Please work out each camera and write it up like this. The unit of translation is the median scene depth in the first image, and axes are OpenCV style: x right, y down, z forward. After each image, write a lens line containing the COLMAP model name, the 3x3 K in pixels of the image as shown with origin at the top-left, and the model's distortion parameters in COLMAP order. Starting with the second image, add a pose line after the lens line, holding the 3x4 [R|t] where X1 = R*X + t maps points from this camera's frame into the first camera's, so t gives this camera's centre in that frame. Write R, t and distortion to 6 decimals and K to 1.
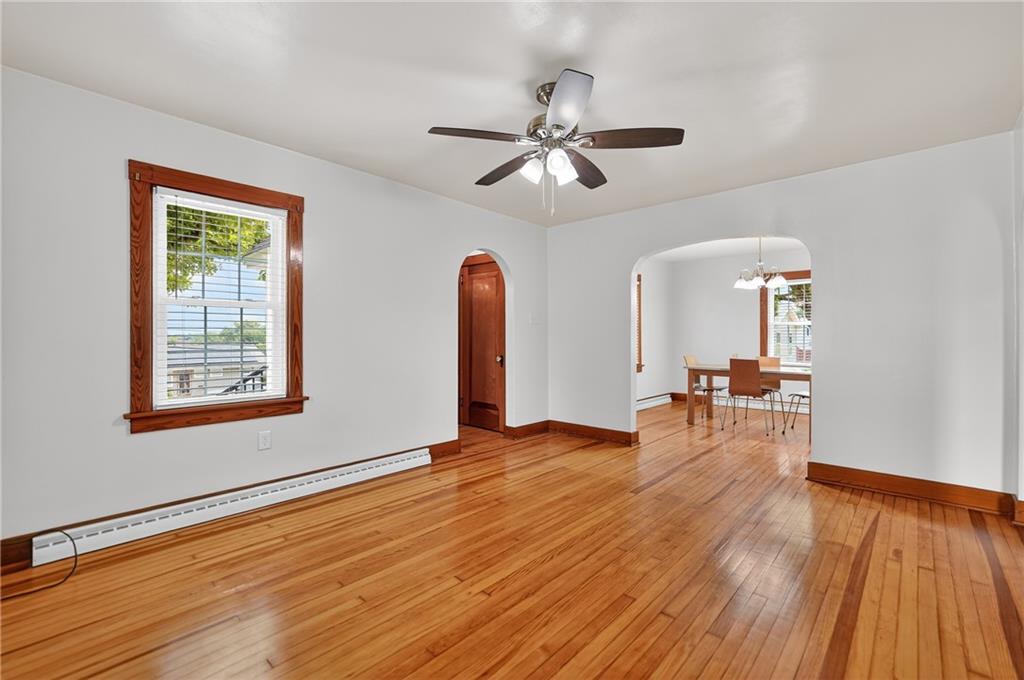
lens RADIAL K [[447.4, 0, 513.5], [0, 447.4, 334.0], [0, 0, 1]] dist [0.000332, 0.000141]
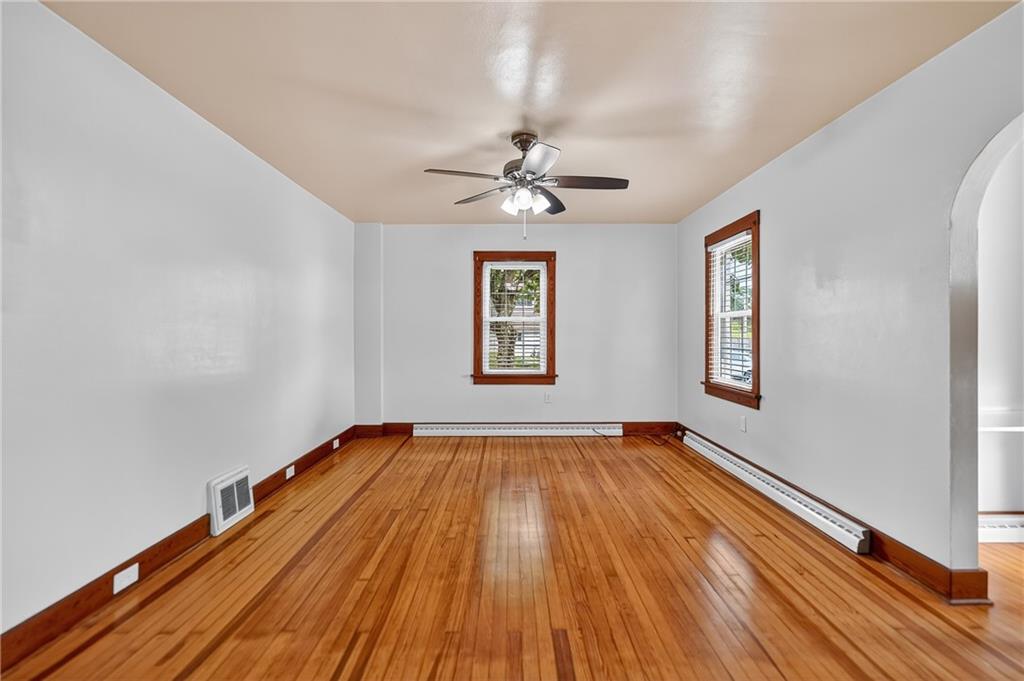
lens RADIAL K [[447.4, 0, 513.5], [0, 447.4, 334.5], [0, 0, 1]] dist [0.000332, 0.000141]
pose [[-0.738047, 0.002897, -0.674743, 0.835717], [0.006536, 0.999975, -0.002856, -0.007612], [0.674718, -0.006518, -0.738047, 1.687765]]
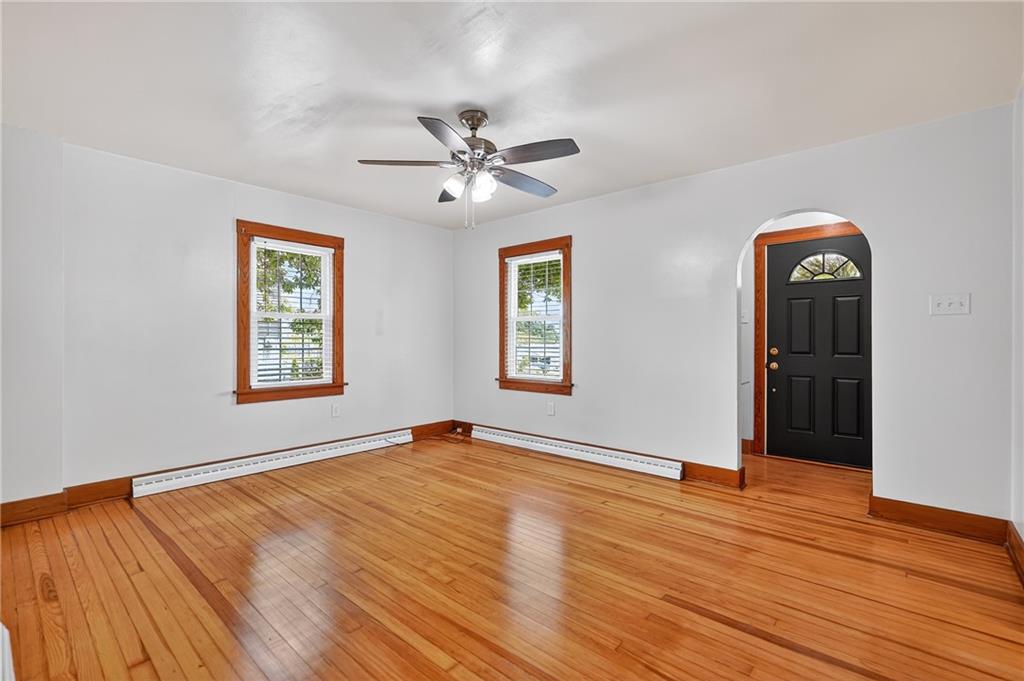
lens RADIAL K [[459.8, 0, 509.7], [0, 459.8, 341.6], [0, 0, 1]] dist [-0.001539, 0.000084]
pose [[0.009602, 0.008455, -0.999918, 1.097519], [0.007090, 0.999939, 0.008524, -0.000189], [0.999929, -0.007172, 0.009542, 0.968427]]
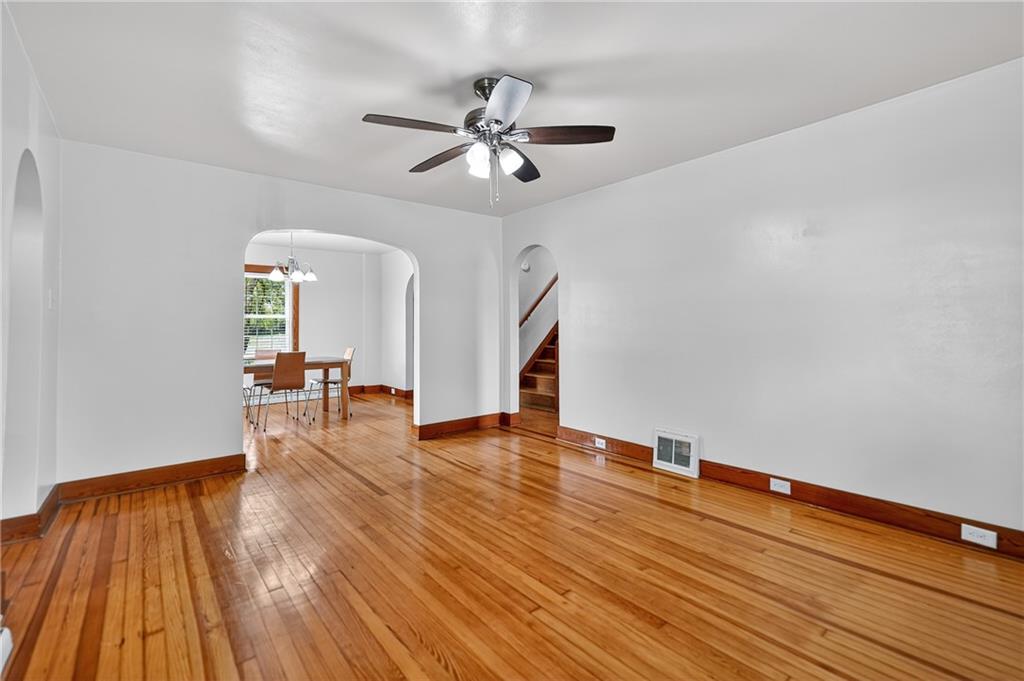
lens RADIAL K [[447.8, 0, 519.9], [0, 447.8, 306.0], [0, 0, 1]] dist [0.000027, 0.000111]
pose [[0.138294, 0.044420, 0.989395, -0.803263], [0.001396, 0.998984, -0.045046, -0.002384], [-0.990390, 0.007610, 0.138091, 0.717895]]
